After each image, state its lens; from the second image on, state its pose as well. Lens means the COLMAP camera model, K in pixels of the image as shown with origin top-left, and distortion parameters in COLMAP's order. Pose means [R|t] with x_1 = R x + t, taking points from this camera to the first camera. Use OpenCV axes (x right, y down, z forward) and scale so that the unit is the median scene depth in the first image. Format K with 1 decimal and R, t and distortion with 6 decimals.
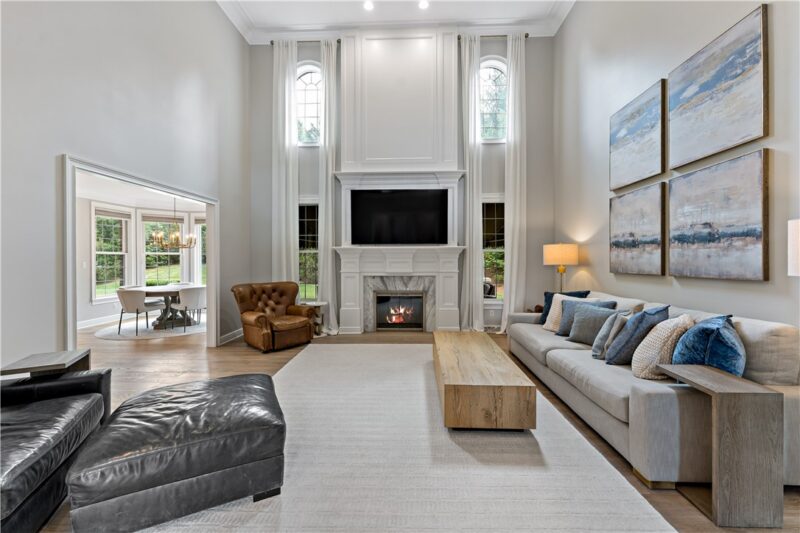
lens RADIAL K [[324.5, 0, 401.7], [0, 324.5, 261.6], [0, 0, 1]] dist [0.002256, 0.000309]
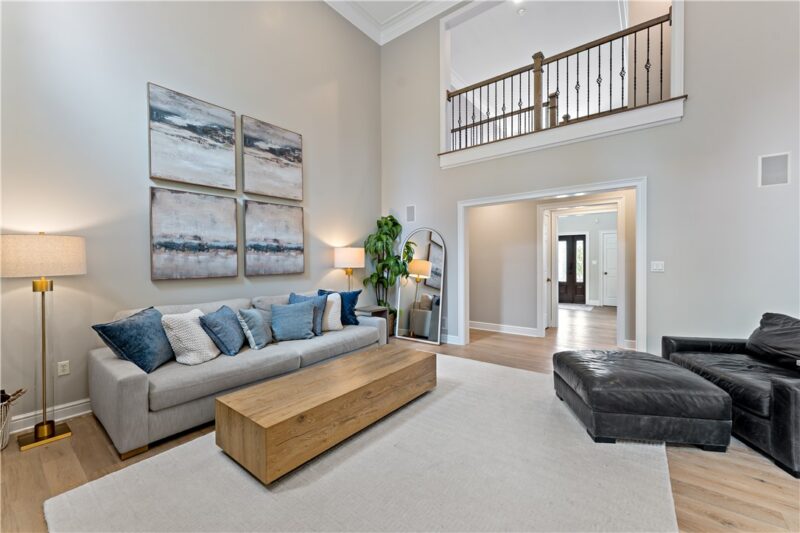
lens RADIAL K [[324.5, 0, 405.0], [0, 324.5, 265.1], [0, 0, 1]] dist [0.002256, 0.000309]
pose [[-0.823283, -0.000579, 0.567630, -0.225202], [0.012024, 0.999757, 0.018459, -0.007857], [-0.567503, 0.022022, -0.823077, 0.933982]]
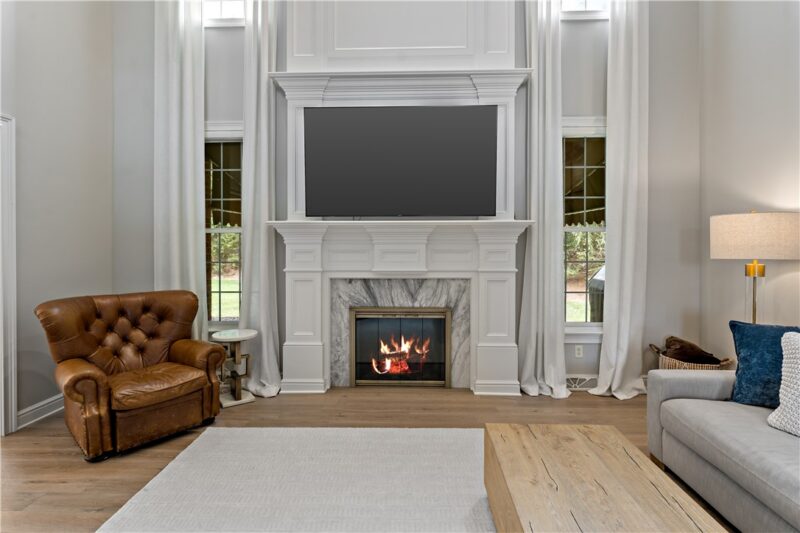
lens RADIAL K [[398.1, 0, 403.1], [0, 398.1, 246.4], [0, 0, 1]] dist [-0.012084, -0.000768]
pose [[0.999941, 0.001818, 0.010724, -0.009510], [-0.001766, 0.999987, -0.004871, -0.003945], [-0.010733, 0.004852, 0.999931, 0.381624]]
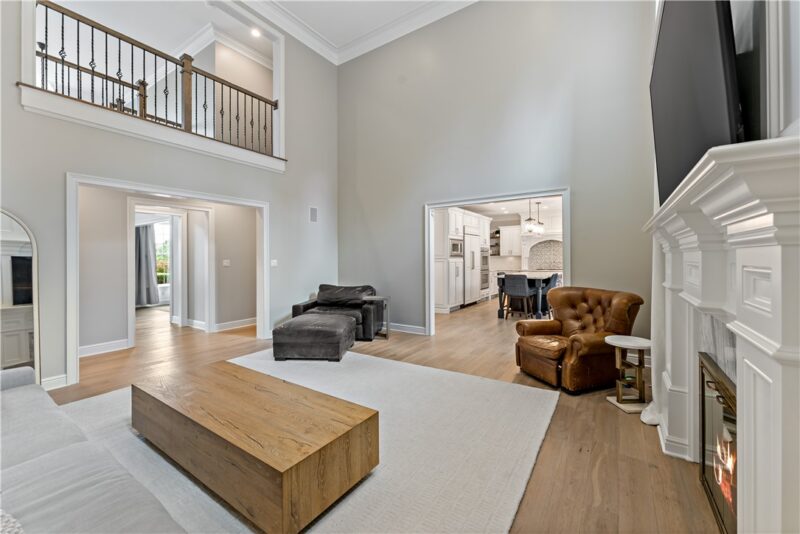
lens RADIAL K [[324.5, 0, 394.7], [0, 324.5, 261.8], [0, 0, 1]] dist [0.002256, 0.000309]
pose [[-0.525184, 0.015706, -0.850844, 0.348036], [0.008854, 0.999876, 0.012992, -0.001865], [0.850943, -0.000710, -0.525258, 0.943535]]
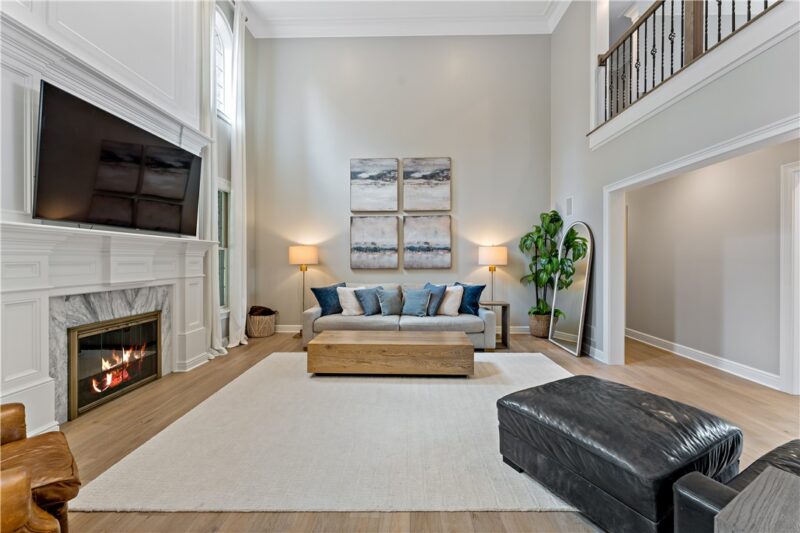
lens RADIAL K [[324.5, 0, 403.1], [0, 324.5, 261.2], [0, 0, 1]] dist [0.002256, 0.000309]
pose [[-0.026482, -0.002386, 0.999646, -0.559432], [0.004683, 0.999986, 0.002511, -0.000868], [-0.999638, 0.004748, -0.026470, 0.580563]]
